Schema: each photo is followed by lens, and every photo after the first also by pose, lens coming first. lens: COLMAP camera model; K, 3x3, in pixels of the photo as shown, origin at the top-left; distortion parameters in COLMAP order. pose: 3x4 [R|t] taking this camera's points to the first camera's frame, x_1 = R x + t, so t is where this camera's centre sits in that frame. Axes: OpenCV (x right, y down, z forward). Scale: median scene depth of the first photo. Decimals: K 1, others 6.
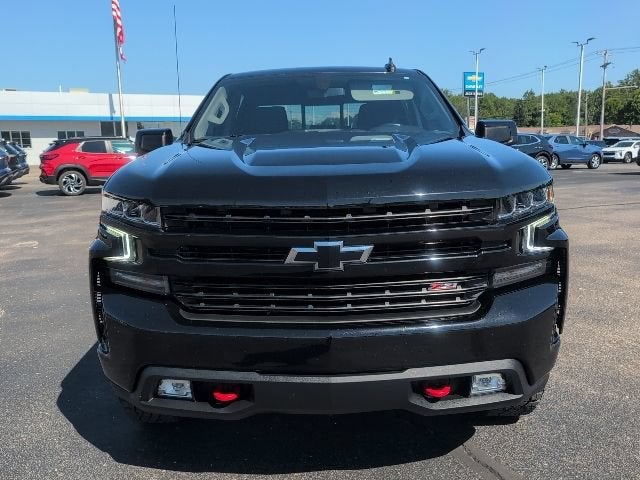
lens RADIAL K [[495.7, 0, 320.0], [0, 495.7, 240.0], [0, 0, 1]] dist [0.147190, 0.000025]
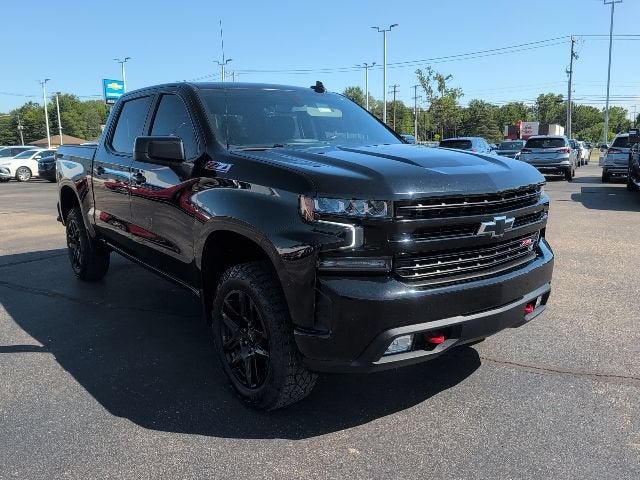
lens RADIAL K [[556.2, 0, 320.0], [0, 556.2, 240.0], [0, 0, 1]] dist [-0.032510, -0.002562]
pose [[0.802271, -0.089310, 0.590242, -1.330160], [0.111588, 0.993754, -0.001307, 0.013793], [-0.586438, 0.066912, 0.807226, -0.026751]]
